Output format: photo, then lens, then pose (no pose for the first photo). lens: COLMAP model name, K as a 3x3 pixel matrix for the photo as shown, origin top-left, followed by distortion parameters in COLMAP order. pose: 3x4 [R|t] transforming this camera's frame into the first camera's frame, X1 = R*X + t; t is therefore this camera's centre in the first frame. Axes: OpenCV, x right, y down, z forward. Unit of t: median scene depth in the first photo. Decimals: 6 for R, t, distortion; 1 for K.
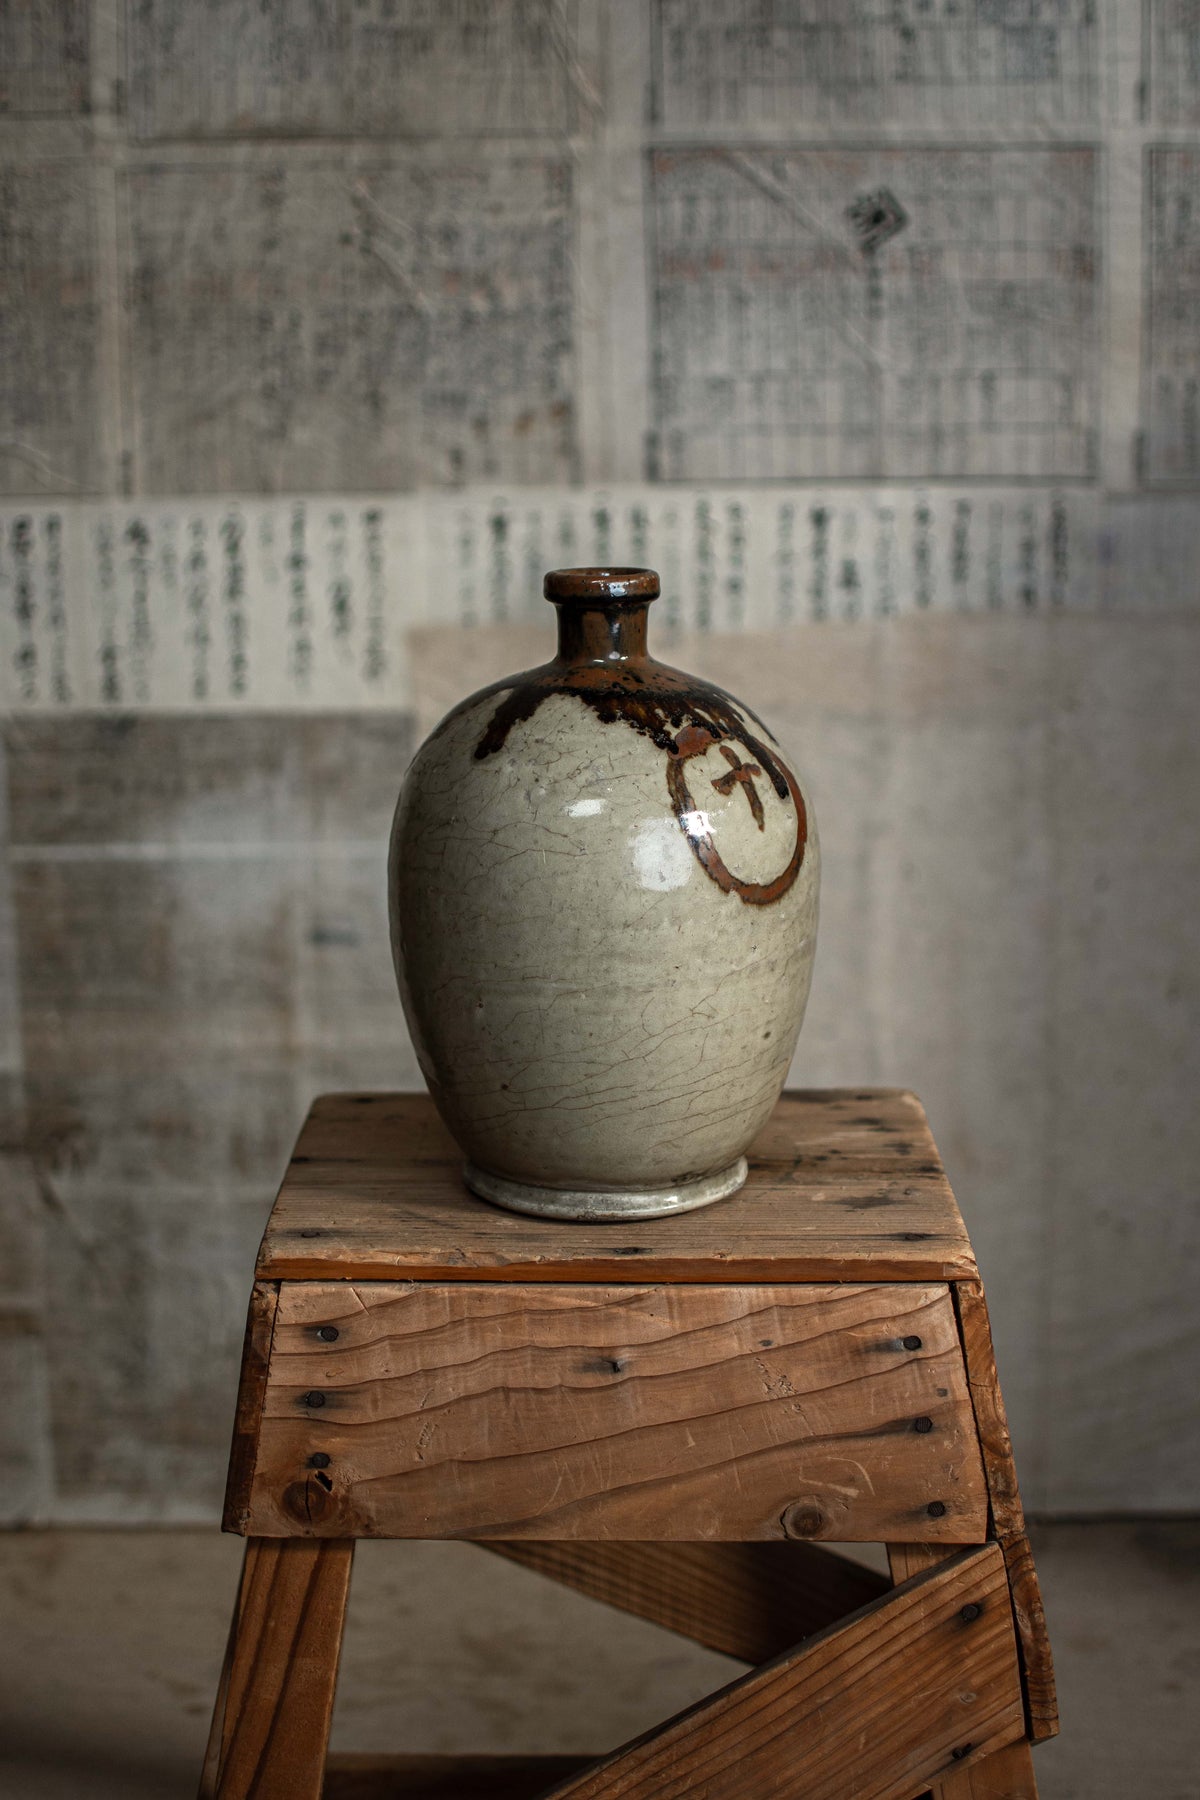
lens RADIAL K [[2920.4, 0, 707.2], [0, 2920.4, 704.8], [0, 0, 1]] dist [-0.014293, 0.000374]
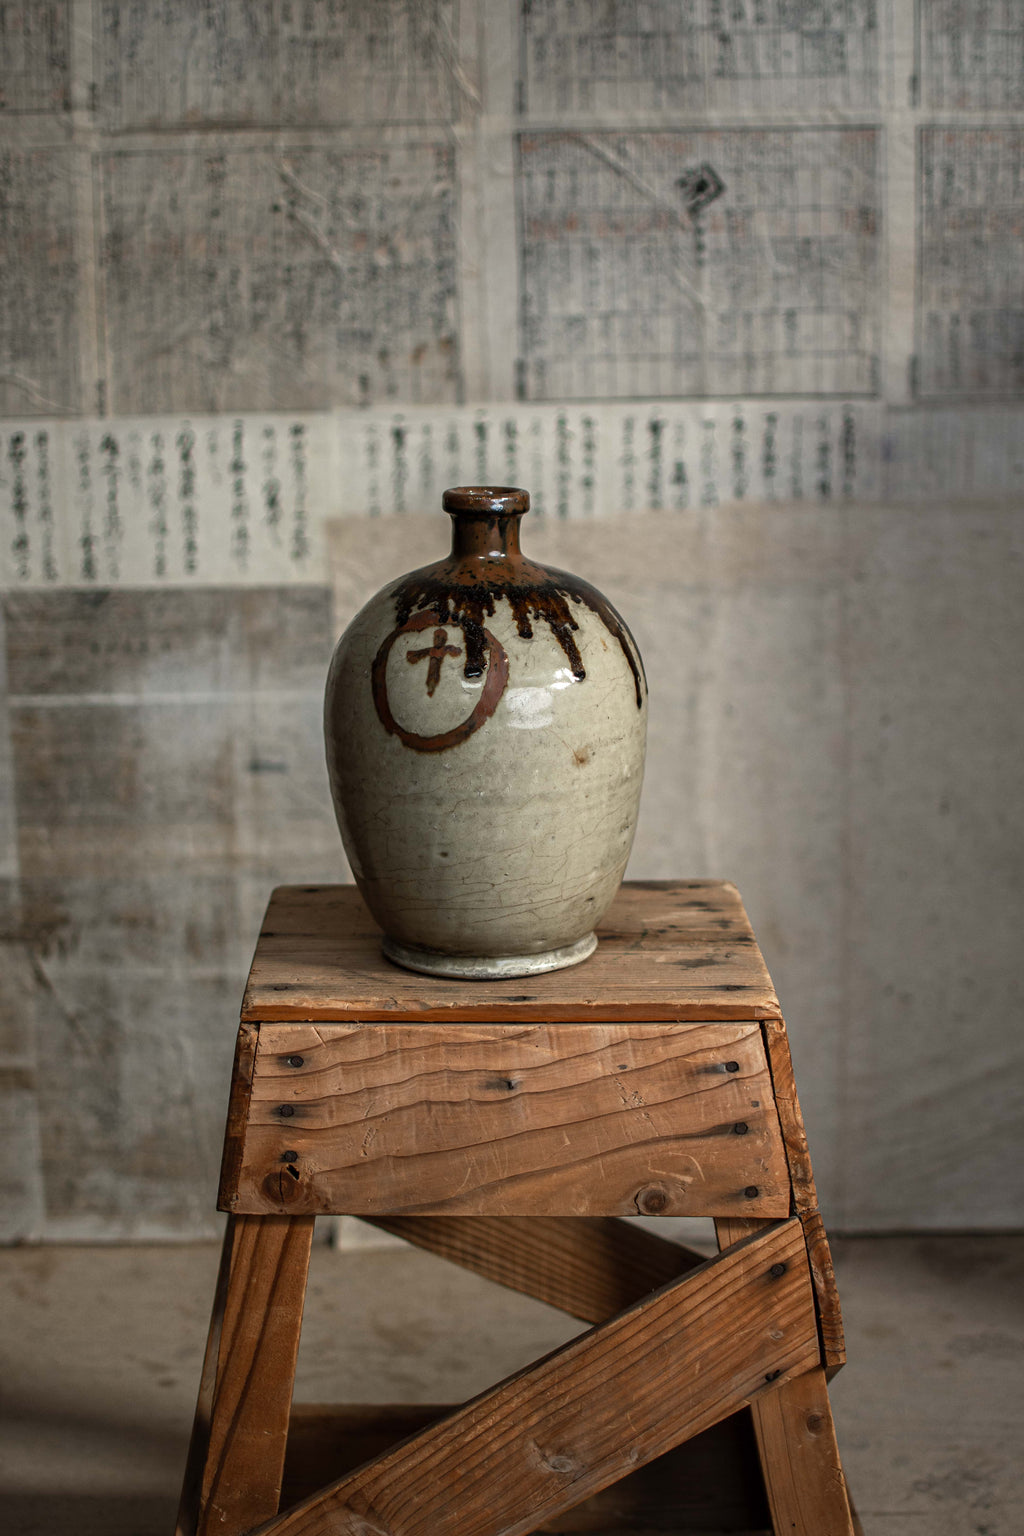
lens RADIAL K [[2623.9, 0, 501.3], [0, 2623.9, 580.7], [0, 0, 1]] dist [0.049351, -0.053376]
pose [[0.999791, -0.007188, -0.019146, -0.006645], [0.007353, 0.999936, 0.008551, -0.009103], [0.019083, -0.008690, 0.999780, -0.125112]]
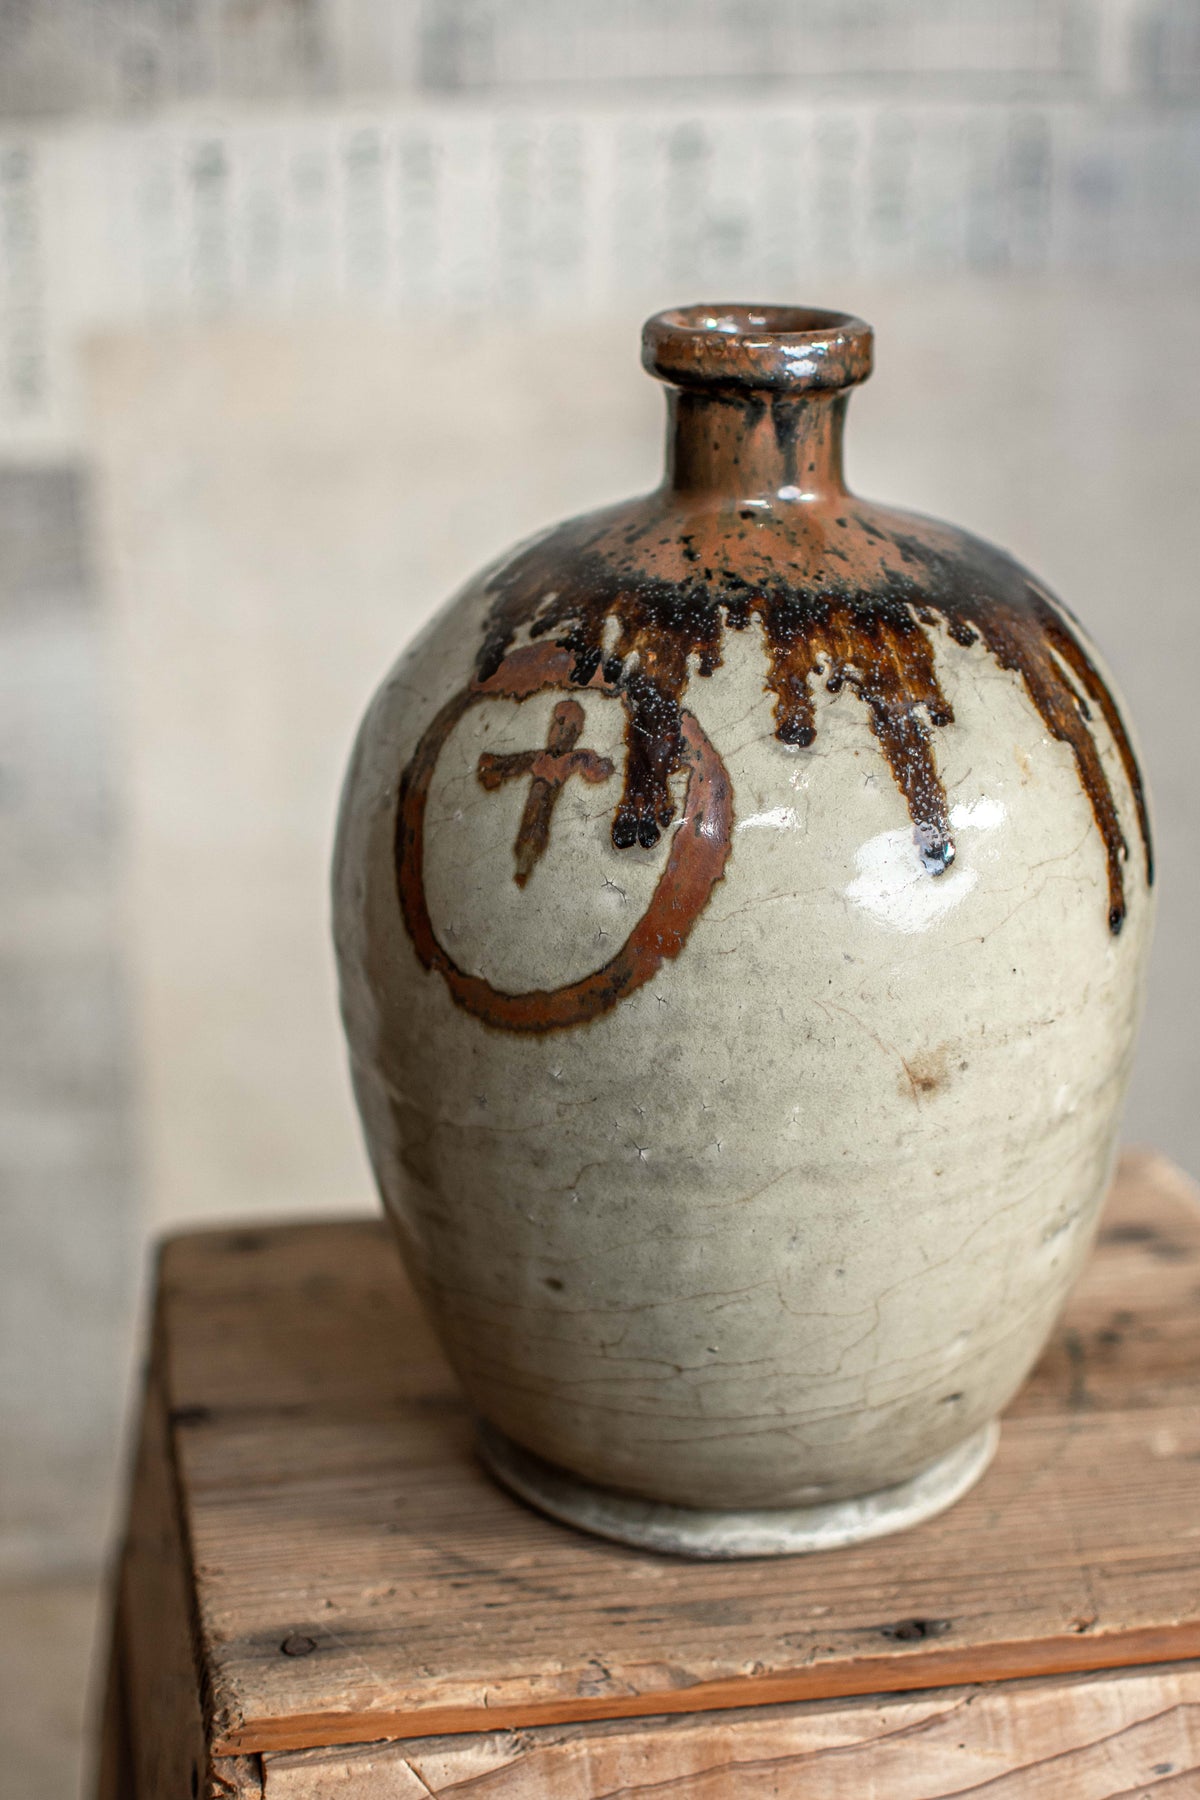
lens RADIAL K [[2933.0, 0, 600.0], [0, 2933.0, 900.0], [0, 0, 1]] dist [-0.004832, 0.040365]
pose [[0.969073, 0.083615, -0.232175, 0.037517], [-0.035271, 0.978117, 0.205042, -0.031644], [0.244239, -0.190512, 0.950817, 0.321187]]
